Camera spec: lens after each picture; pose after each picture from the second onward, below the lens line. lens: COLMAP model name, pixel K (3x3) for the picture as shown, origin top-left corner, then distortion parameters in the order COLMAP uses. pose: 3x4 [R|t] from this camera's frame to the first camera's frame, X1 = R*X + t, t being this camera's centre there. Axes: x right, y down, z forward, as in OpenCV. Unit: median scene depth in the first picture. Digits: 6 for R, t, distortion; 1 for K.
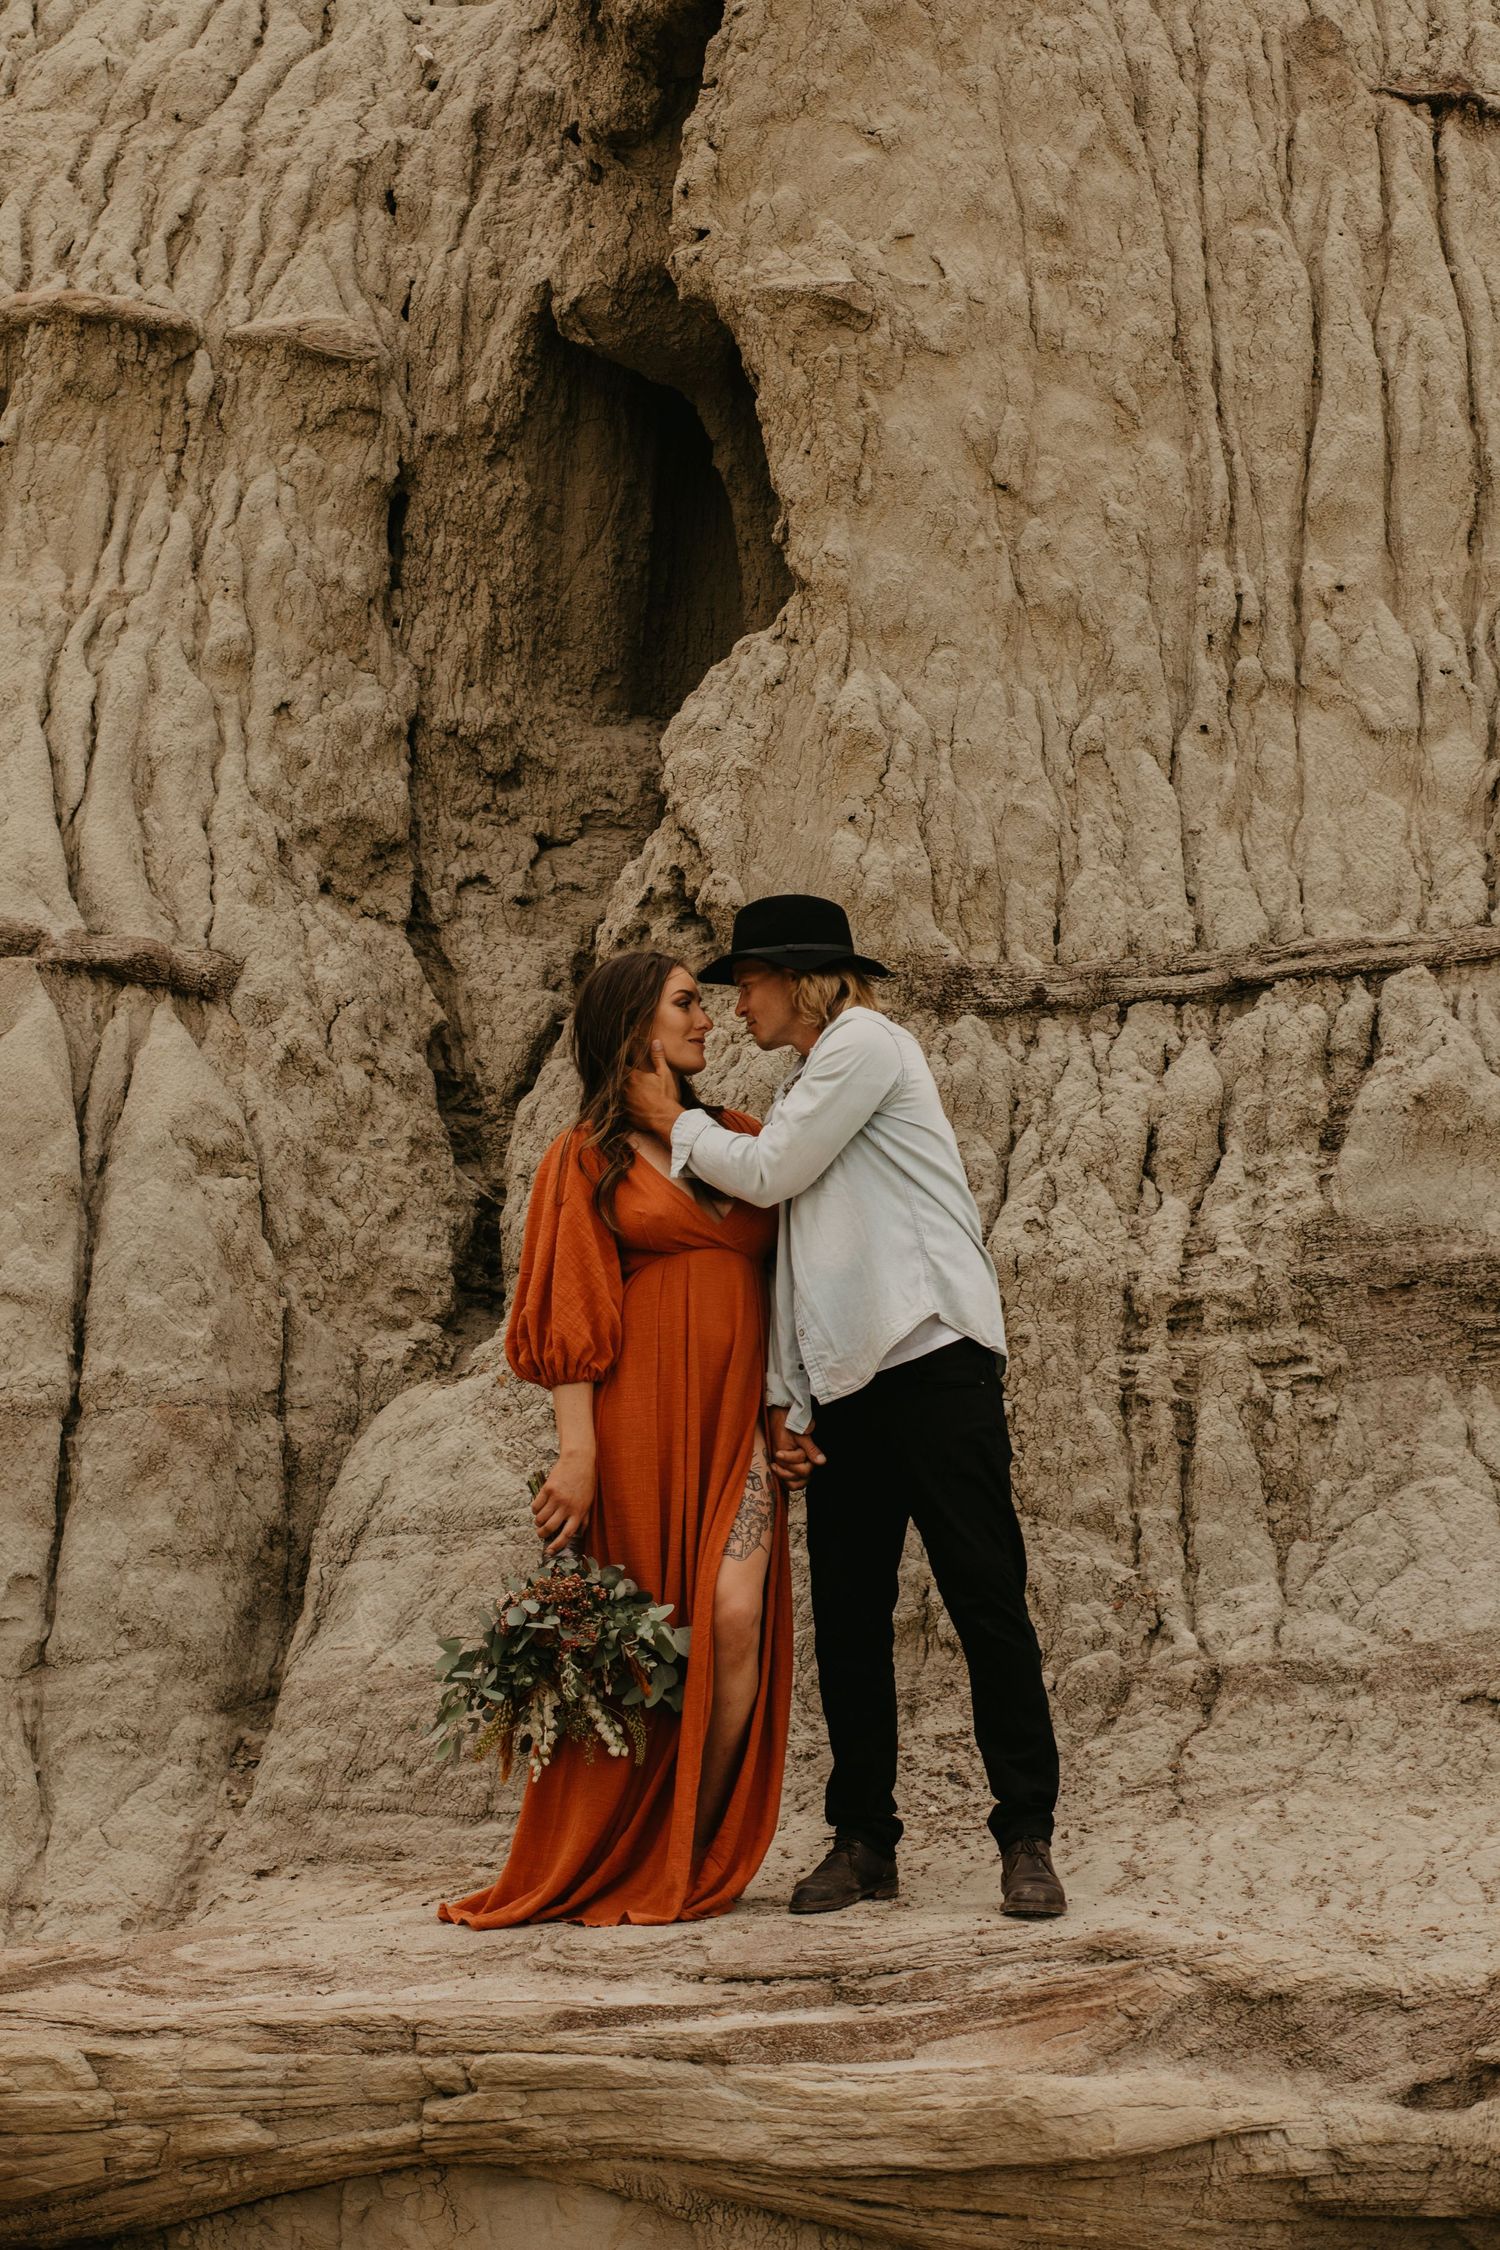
lens RADIAL K [[5940.4, 0, 741.2], [0, 5940.4, 1013.6], [0, 0, 1]] dist [-0.083006, -1.356838]
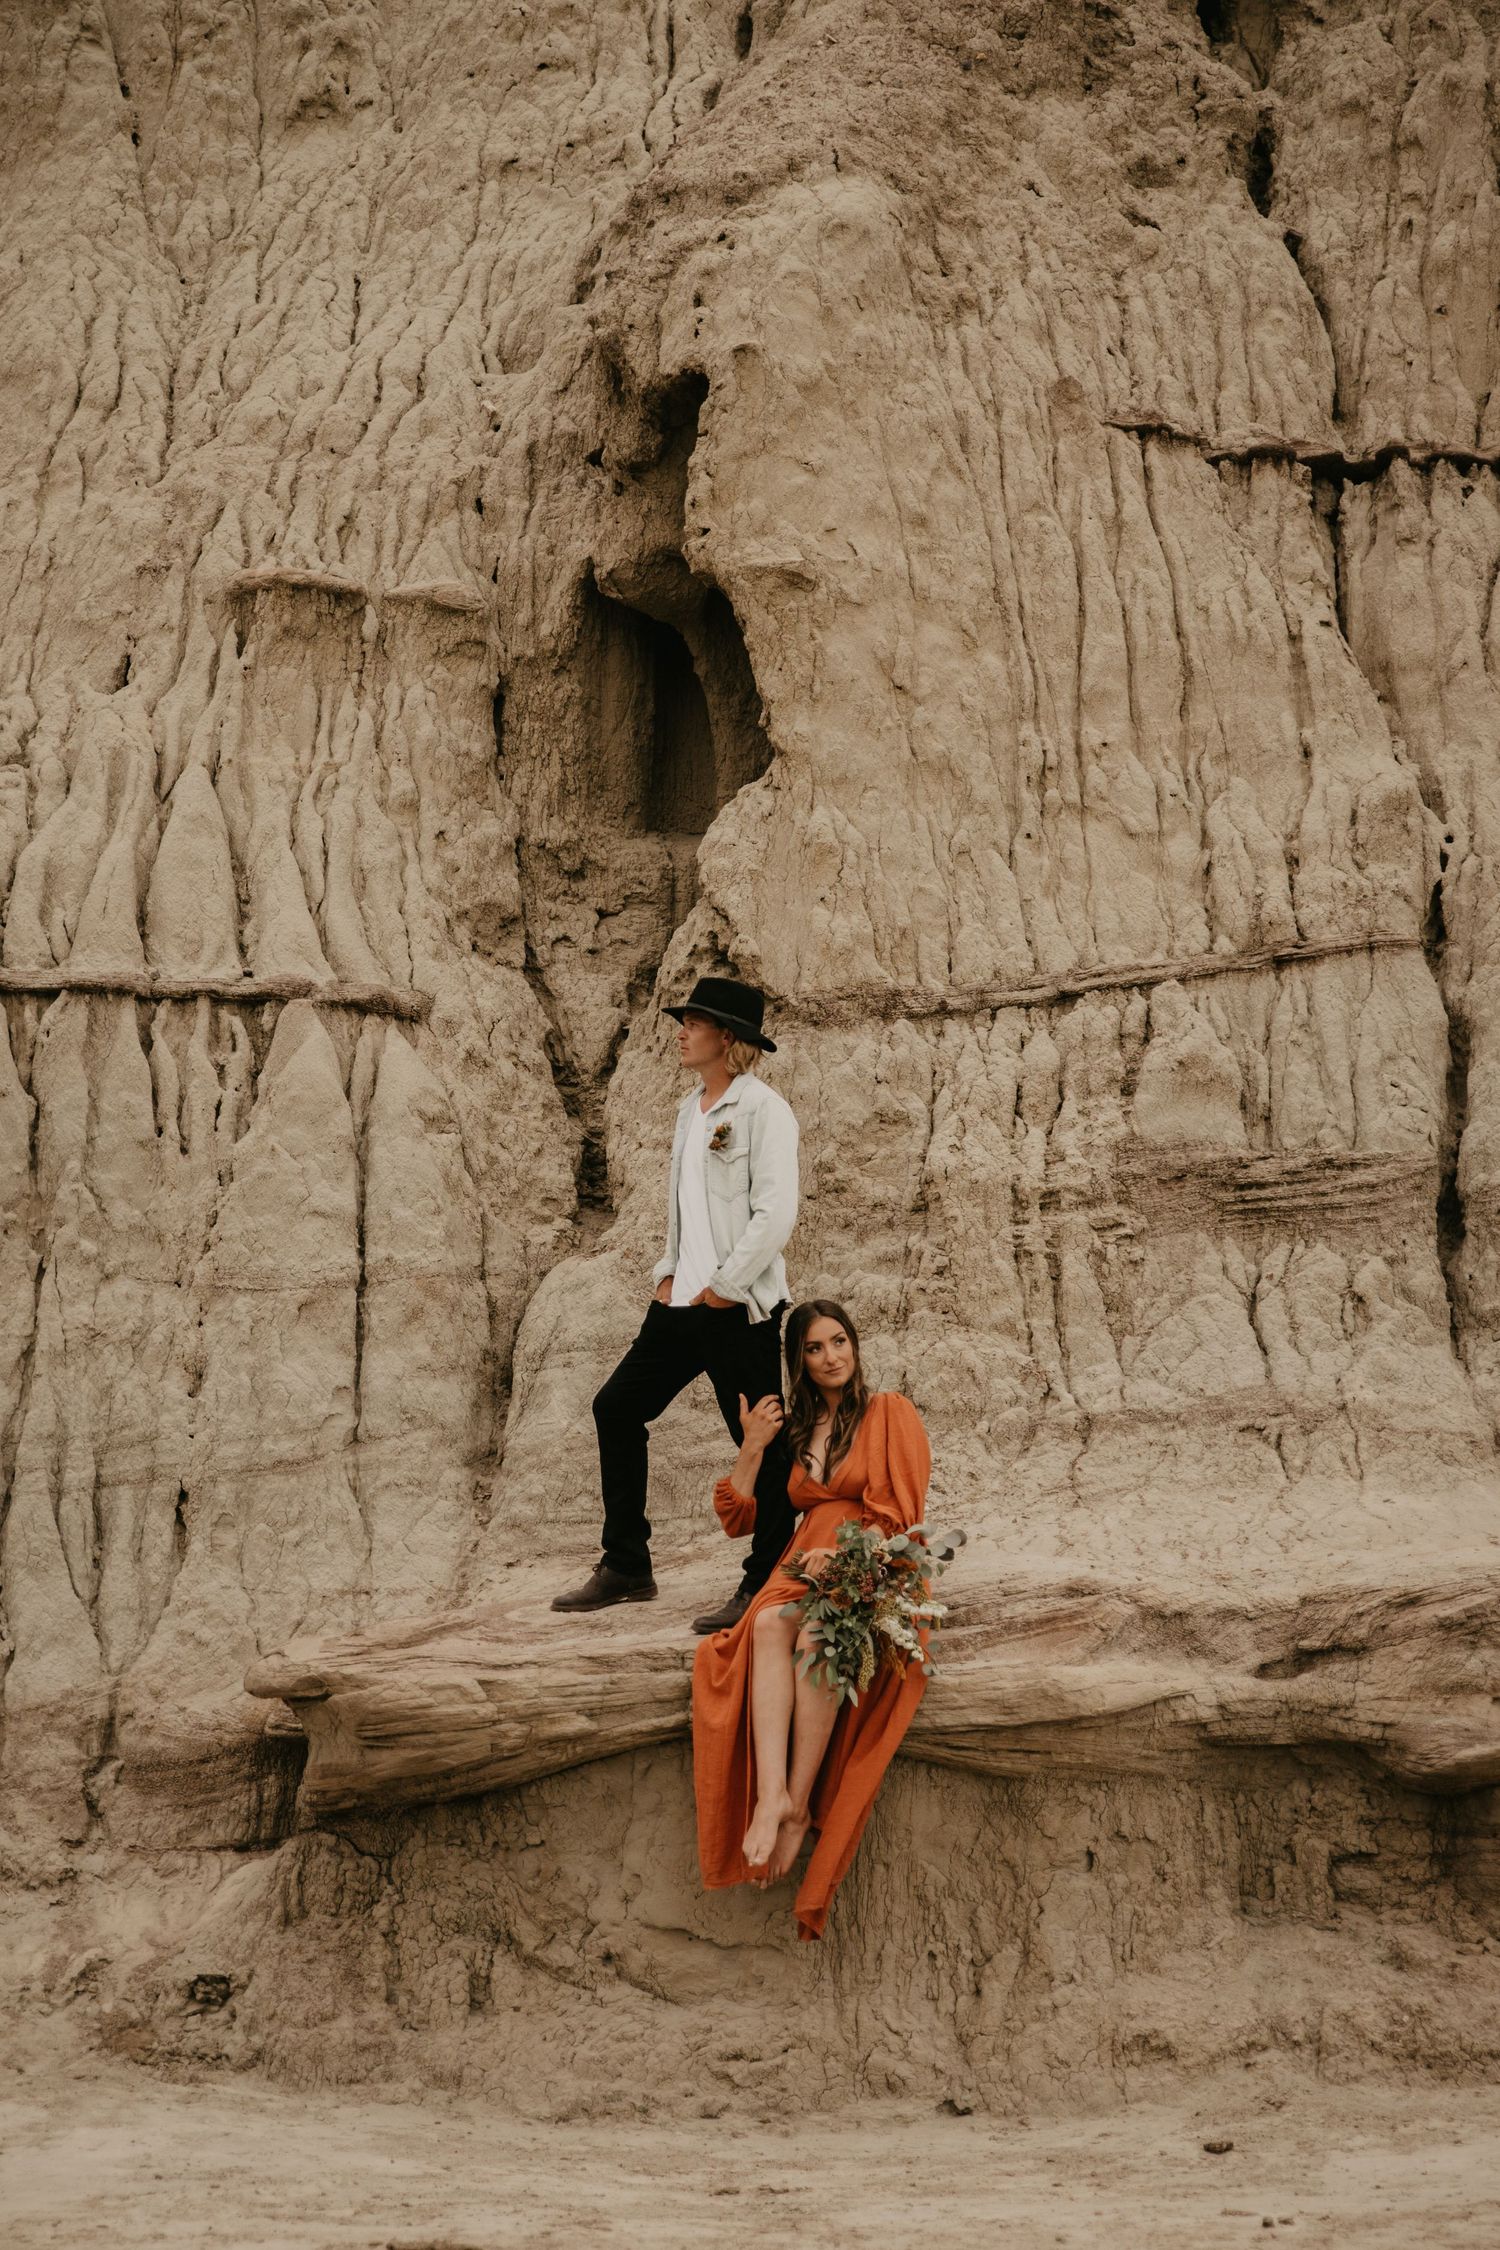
lens RADIAL K [[4018.2, 0, 749.0], [0, 4018.2, 1156.1], [0, 0, 1]] dist [0.102922, 0.315141]
pose [[0.995568, -0.033571, 0.087846, -0.103685], [0.029222, 0.998305, 0.050334, -0.019410], [-0.089387, -0.047543, 0.994862, -0.094313]]
